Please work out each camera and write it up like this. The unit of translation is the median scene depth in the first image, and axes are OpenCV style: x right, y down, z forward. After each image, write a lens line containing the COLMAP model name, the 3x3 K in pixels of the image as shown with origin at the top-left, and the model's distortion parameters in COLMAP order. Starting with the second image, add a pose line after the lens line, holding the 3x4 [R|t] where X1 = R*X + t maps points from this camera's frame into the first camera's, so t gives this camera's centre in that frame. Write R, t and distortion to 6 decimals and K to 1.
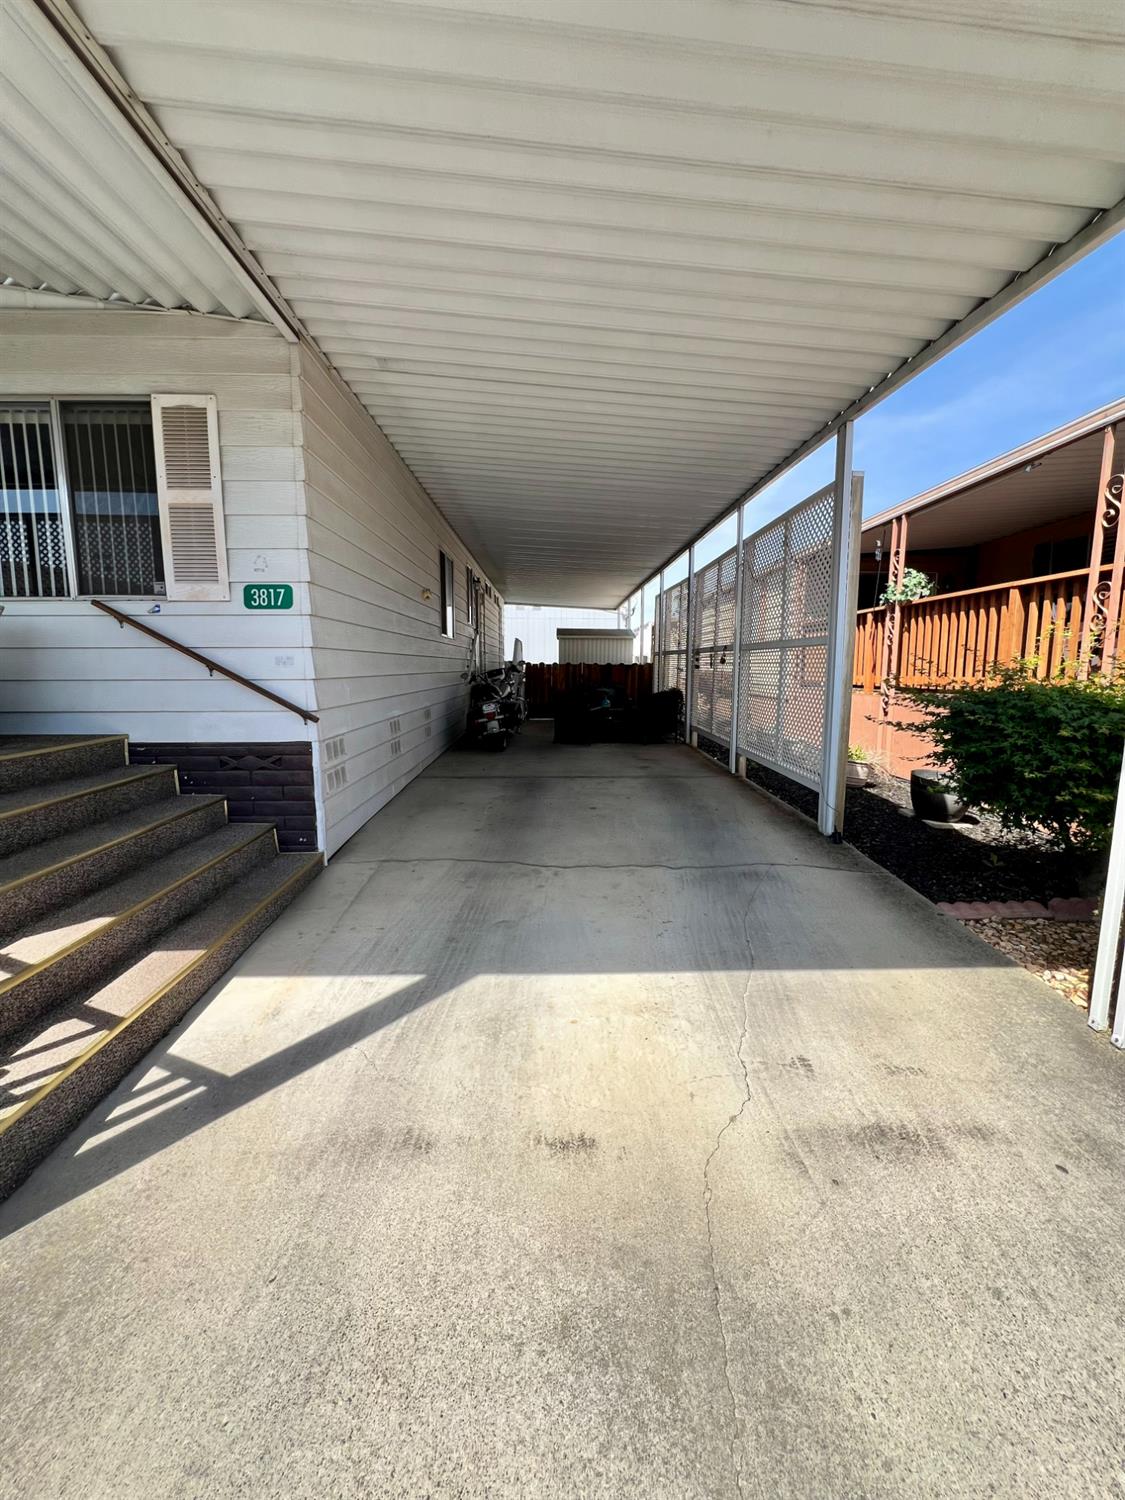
lens RADIAL K [[601.9, 0, 564.2], [0, 601.9, 741.8], [0, 0, 1]] dist [-0.003155, 0.000136]
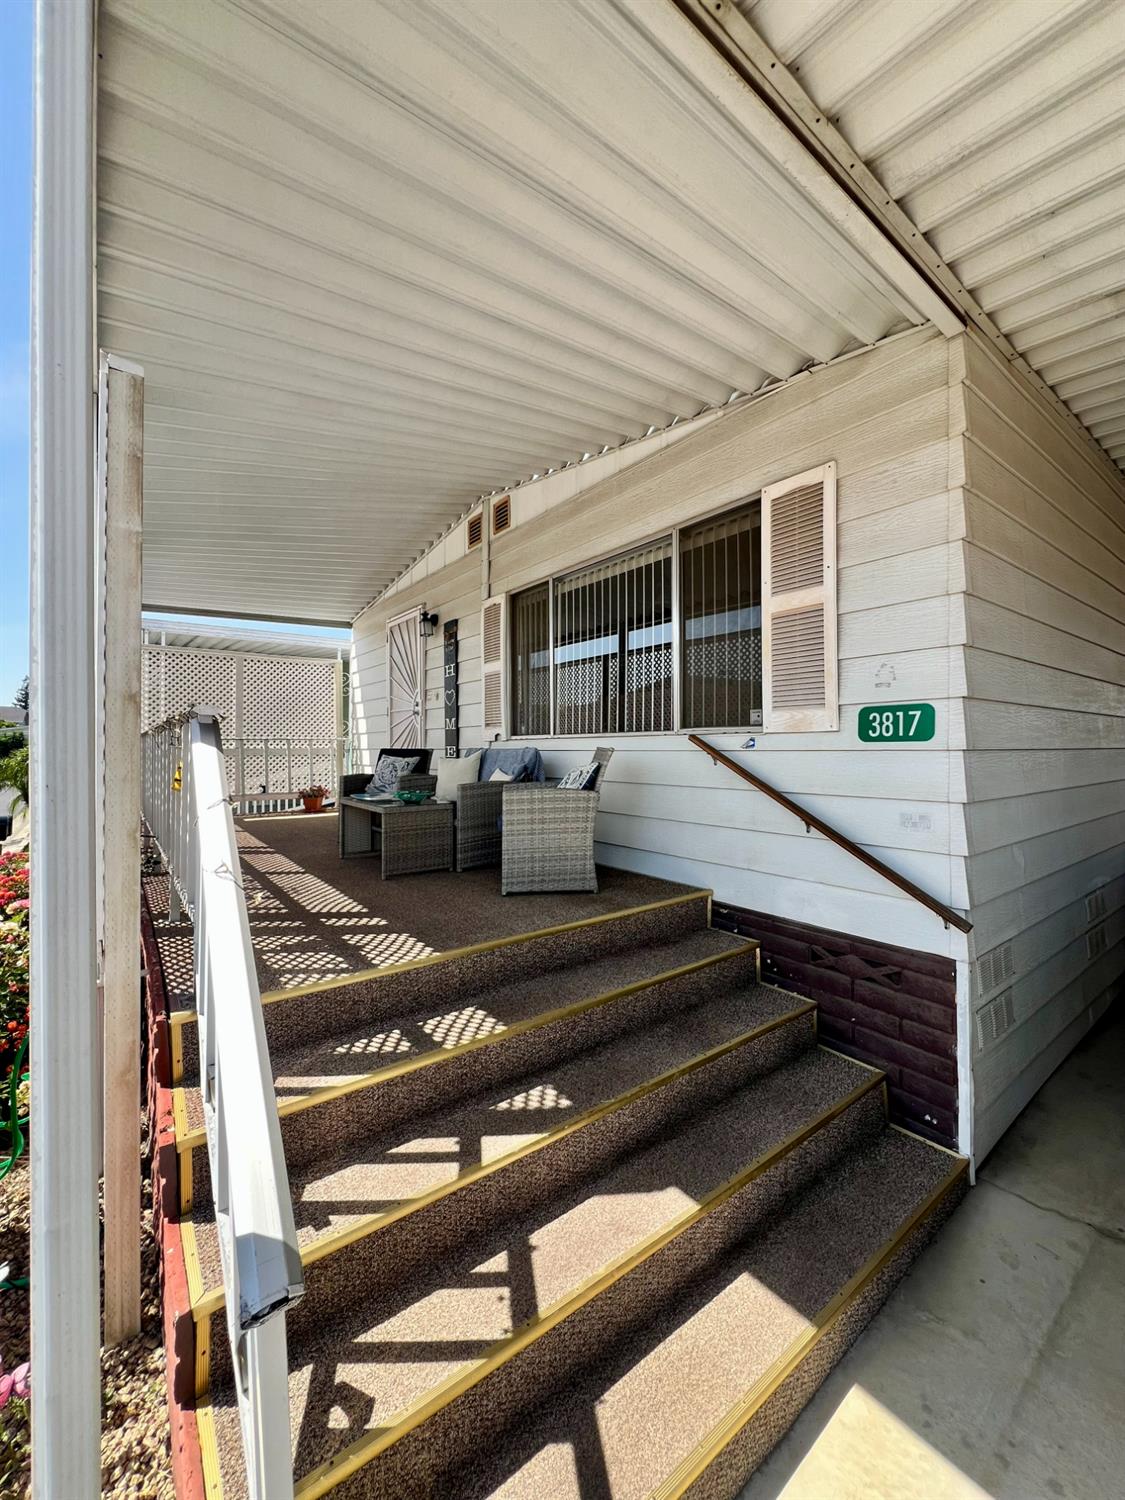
lens RADIAL K [[601.9, 0, 565.4], [0, 601.9, 744.5], [0, 0, 1]] dist [-0.003155, 0.000136]
pose [[0.589842, -0.007112, -0.807487, -0.174084], [-0.098630, 0.991840, -0.080782, -0.130645], [0.801472, 0.127291, 0.584328, 0.330780]]
